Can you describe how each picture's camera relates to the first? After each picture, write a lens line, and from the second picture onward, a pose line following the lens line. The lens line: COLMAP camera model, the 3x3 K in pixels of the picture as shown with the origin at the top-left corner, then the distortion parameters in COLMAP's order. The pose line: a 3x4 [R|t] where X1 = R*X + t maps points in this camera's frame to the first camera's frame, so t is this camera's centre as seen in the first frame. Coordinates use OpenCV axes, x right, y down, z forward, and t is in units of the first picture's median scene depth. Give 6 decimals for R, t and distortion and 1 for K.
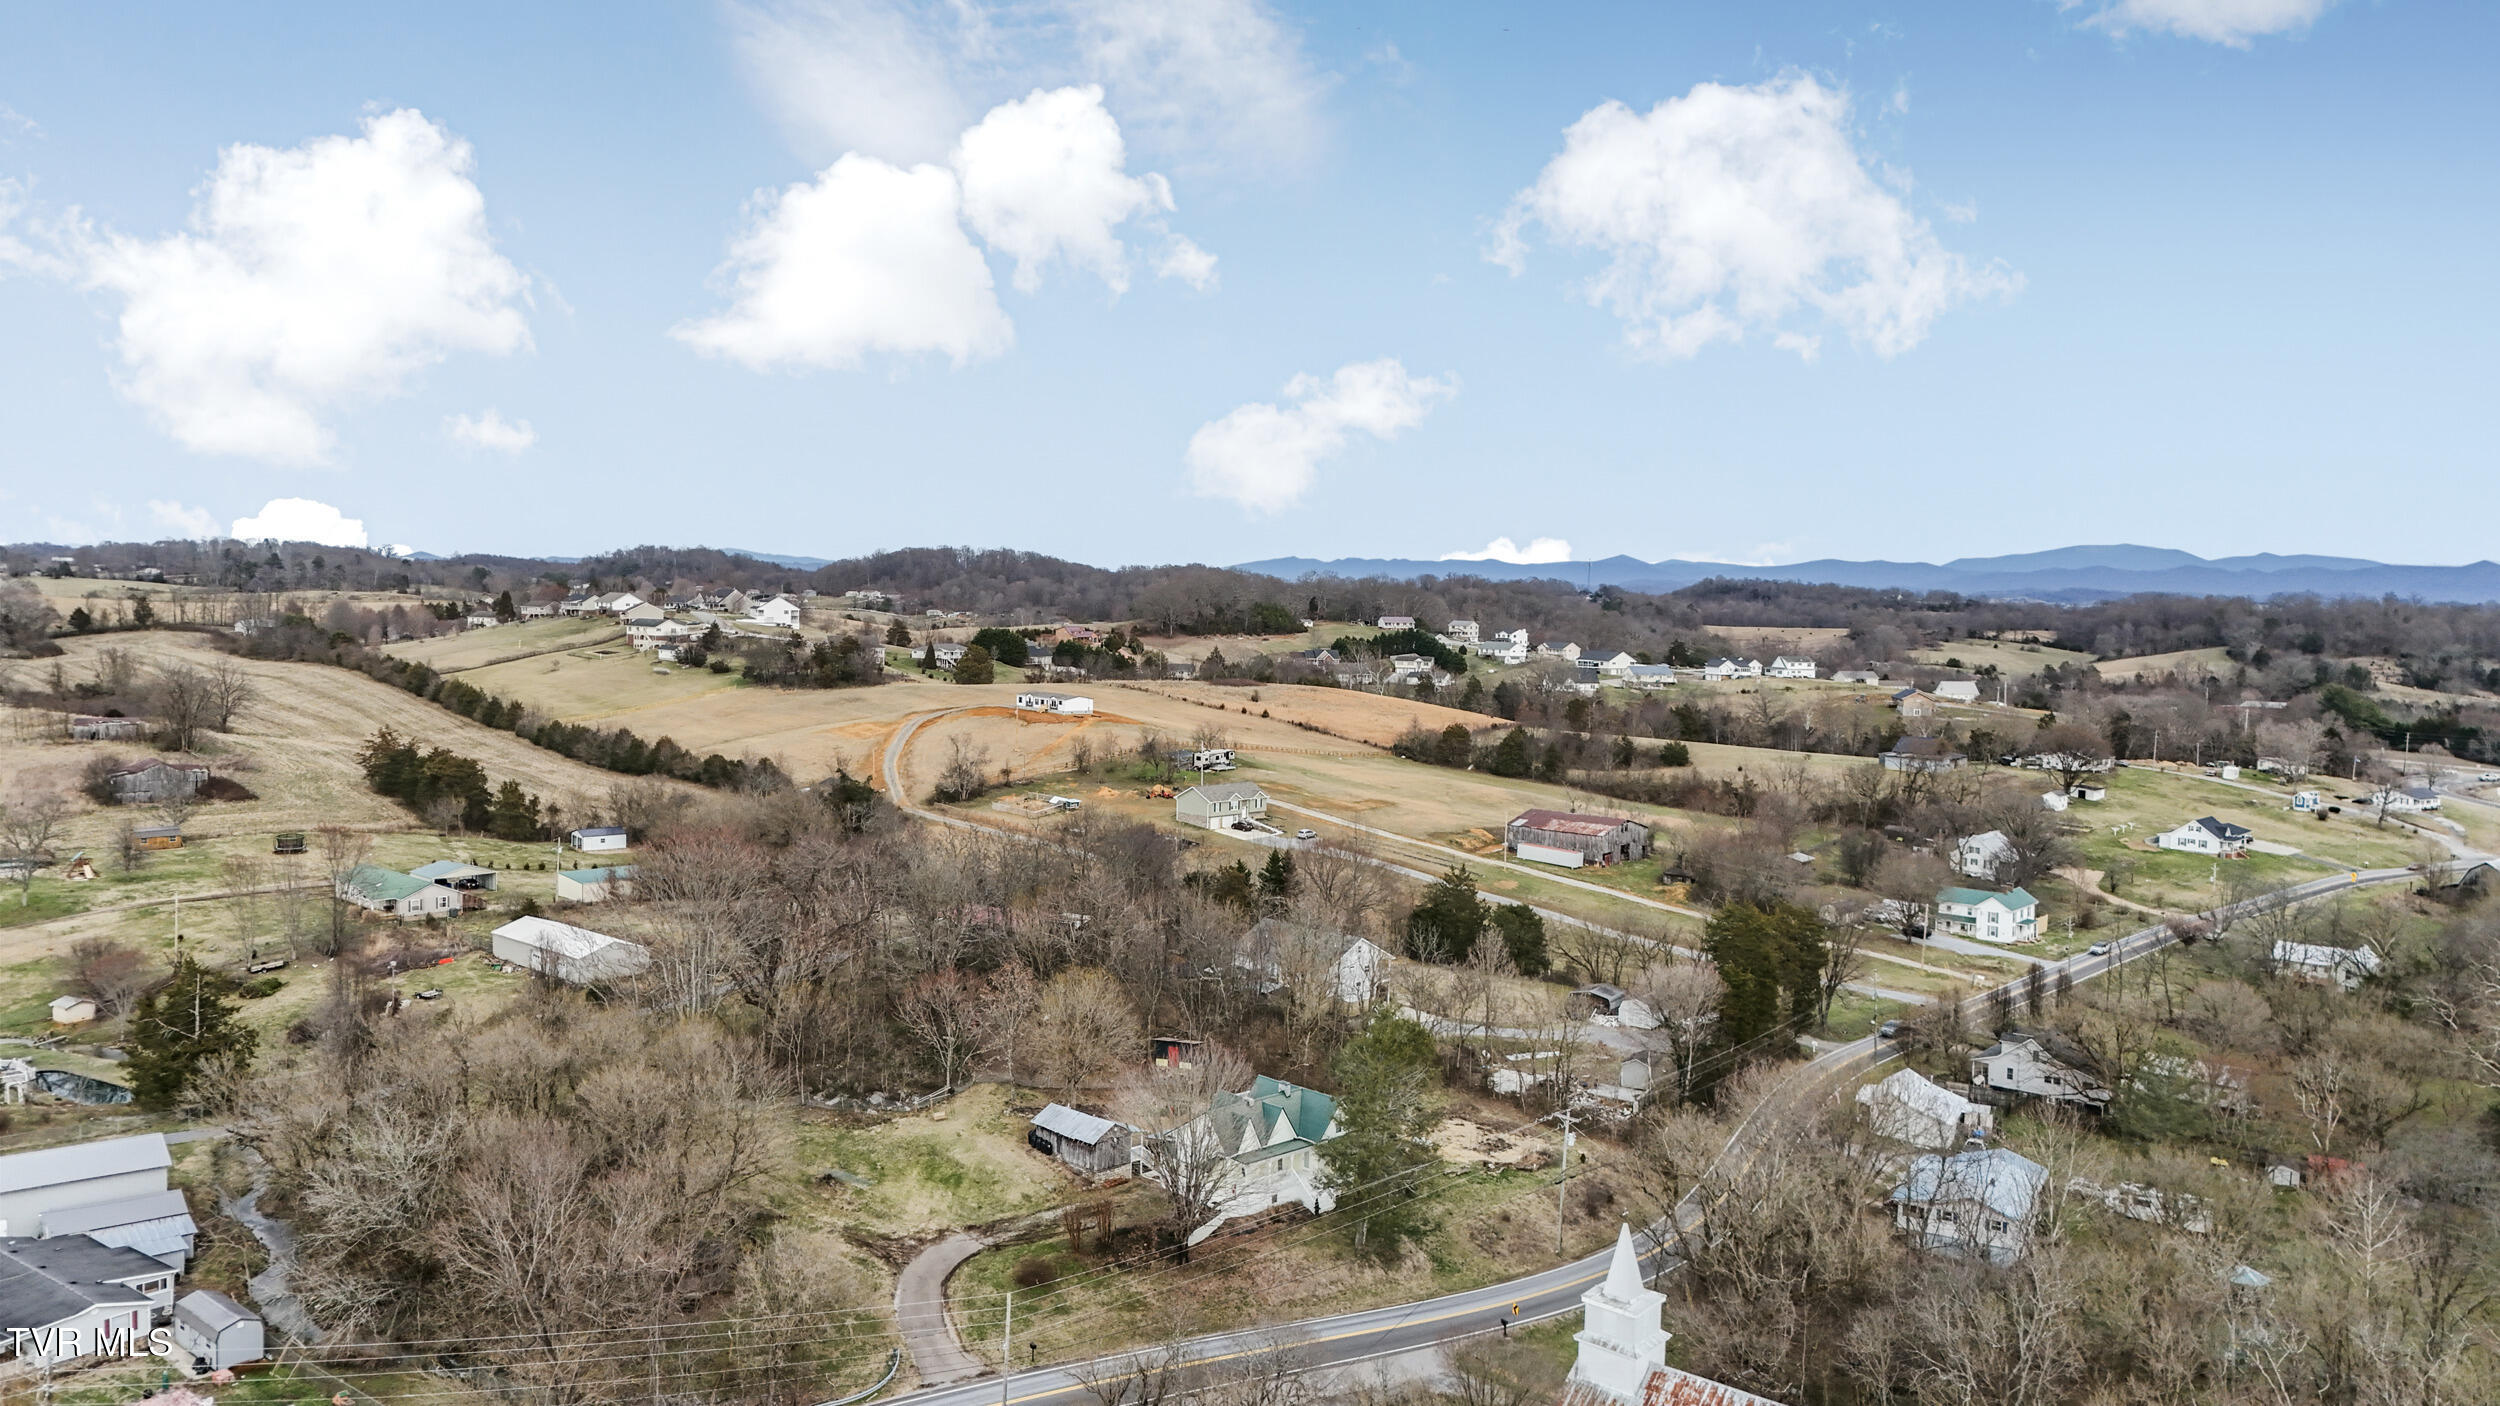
lens RADIAL K [[1826.6, 0, 1244.8], [0, 1826.6, 691.8], [0, 0, 1]] dist [0.079211, -0.056970]
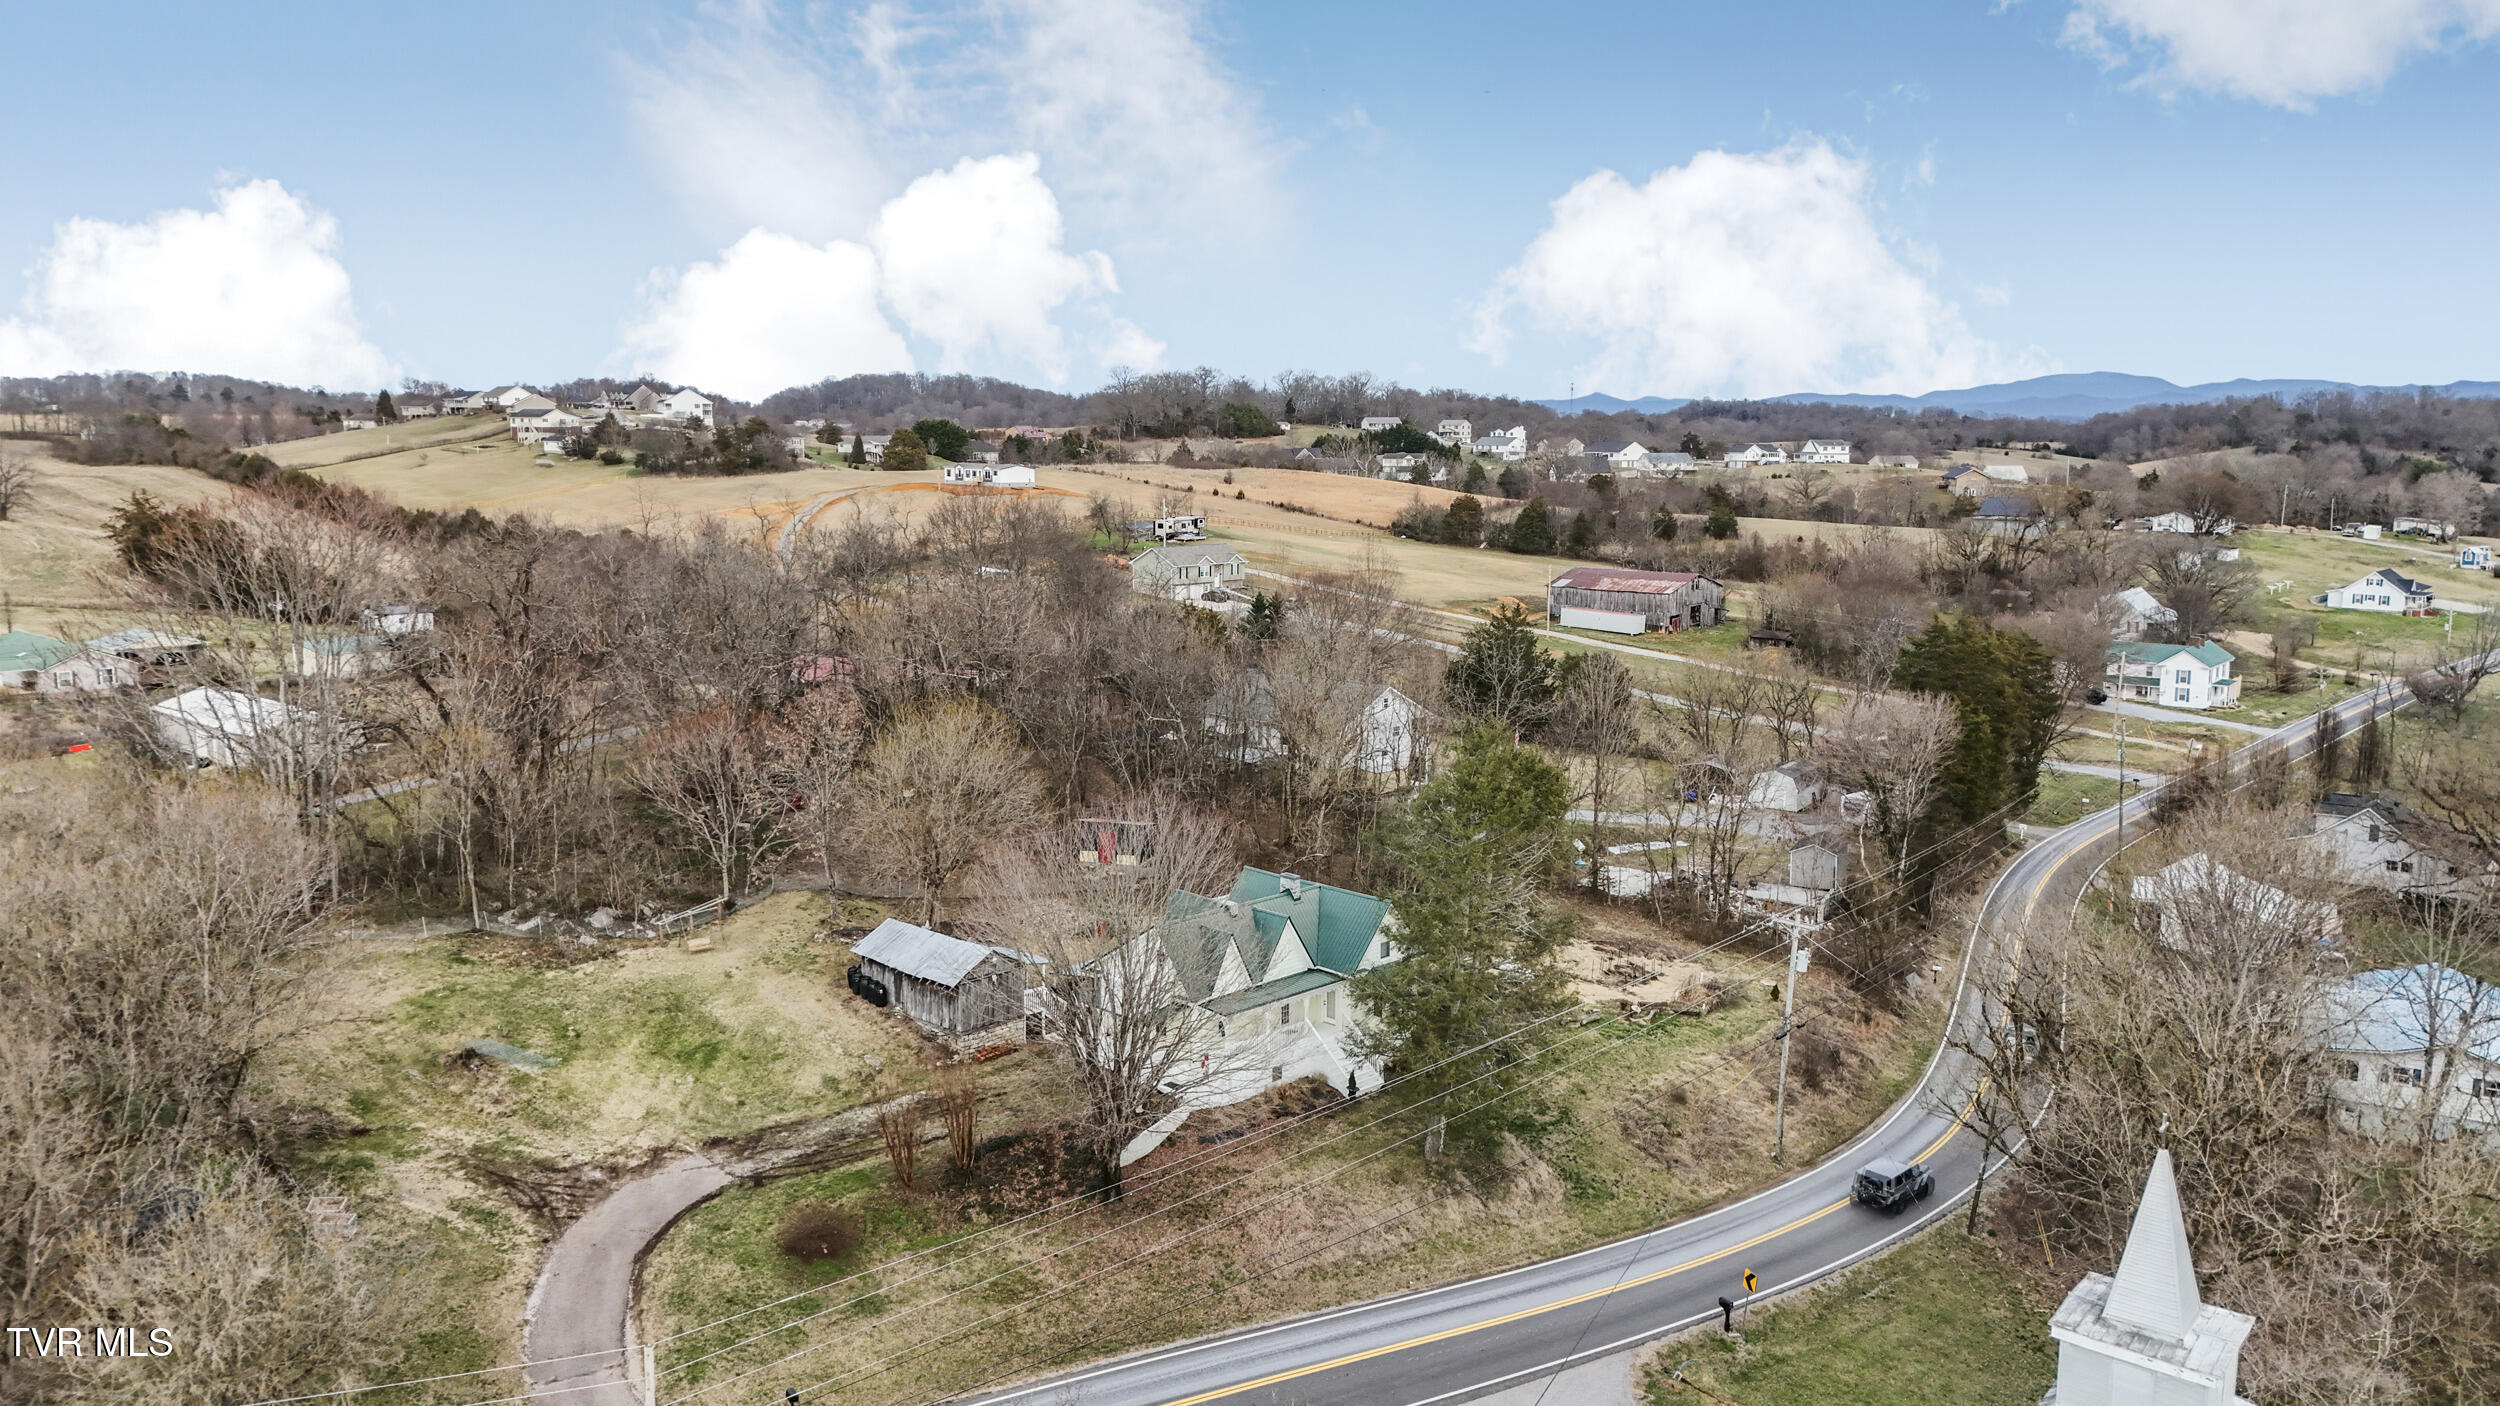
lens RADIAL K [[1826.6, 0, 1247.0], [0, 1826.6, 704.2], [0, 0, 1]] dist [0.079211, -0.056970]
pose [[0.999745, -0.017342, 0.014452, 0.000350], [0.015975, 0.995827, 0.089854, 0.055183], [-0.015950, -0.089600, 0.995850, 0.221587]]
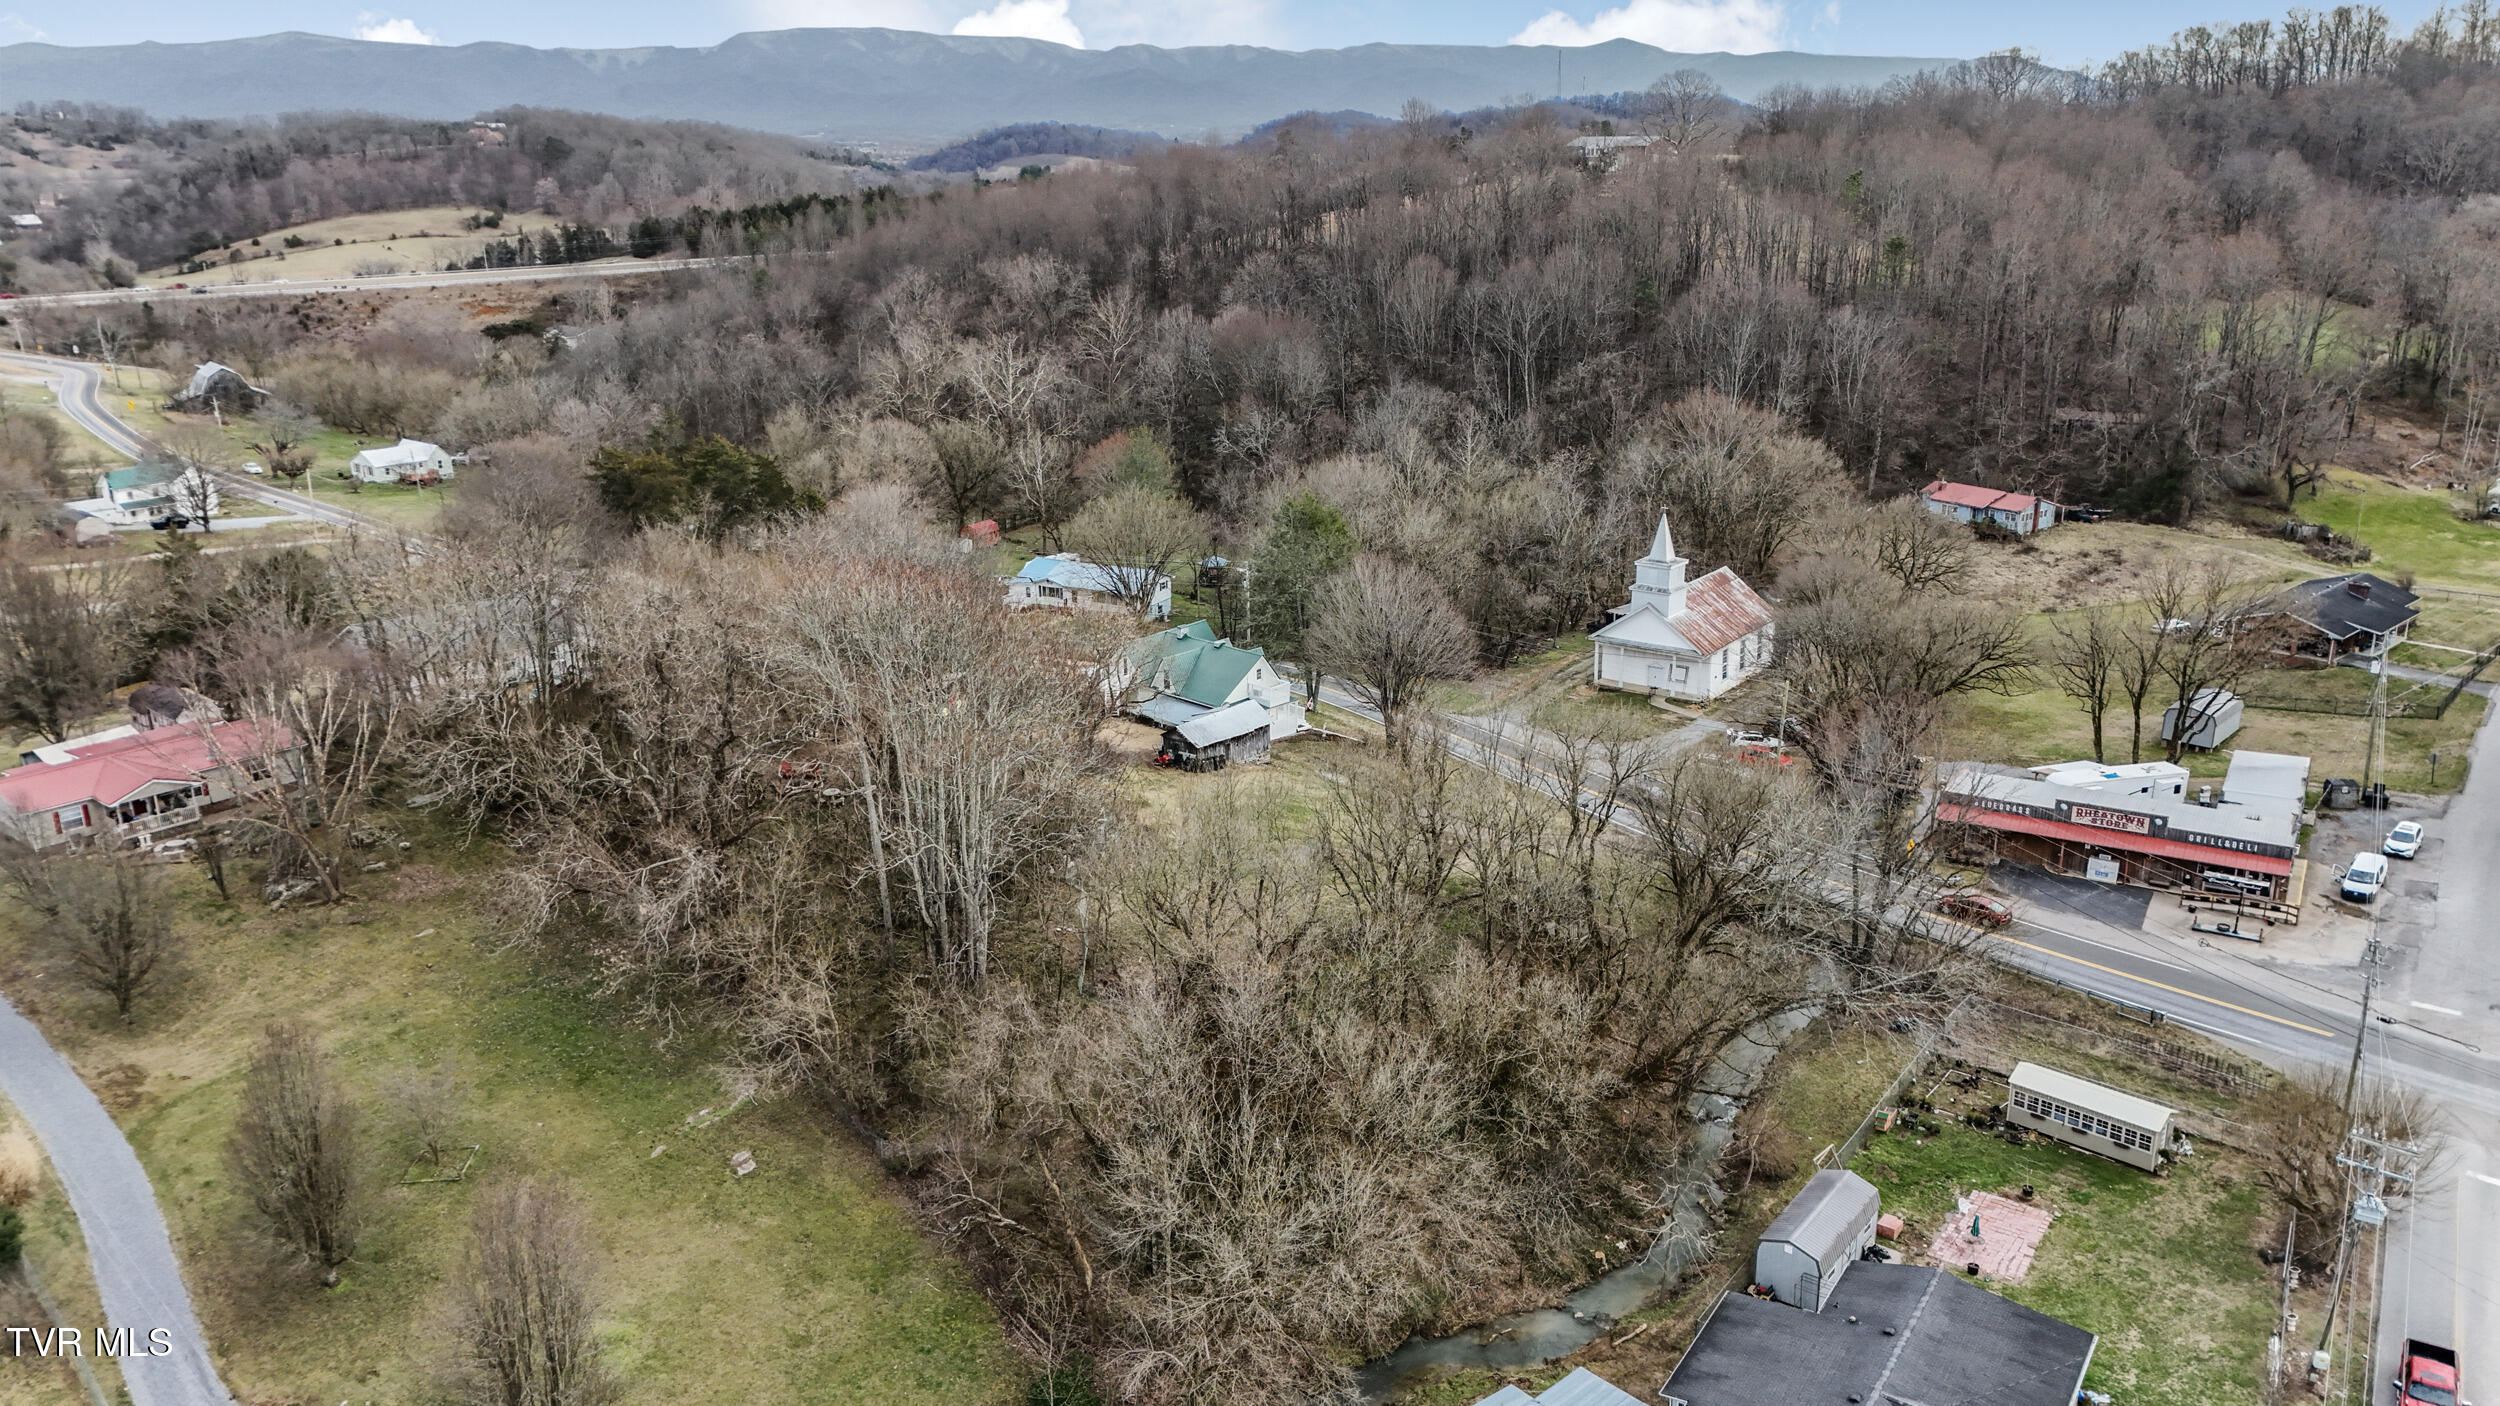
lens RADIAL K [[1826.6, 0, 1233.0], [0, 1826.6, 711.4], [0, 0, 1]] dist [0.079211, -0.056970]
pose [[-0.039746, -0.323087, 0.945534, -0.473530], [0.072576, 0.942849, 0.325220, -0.030562], [-0.996571, 0.081549, -0.014026, 0.510810]]
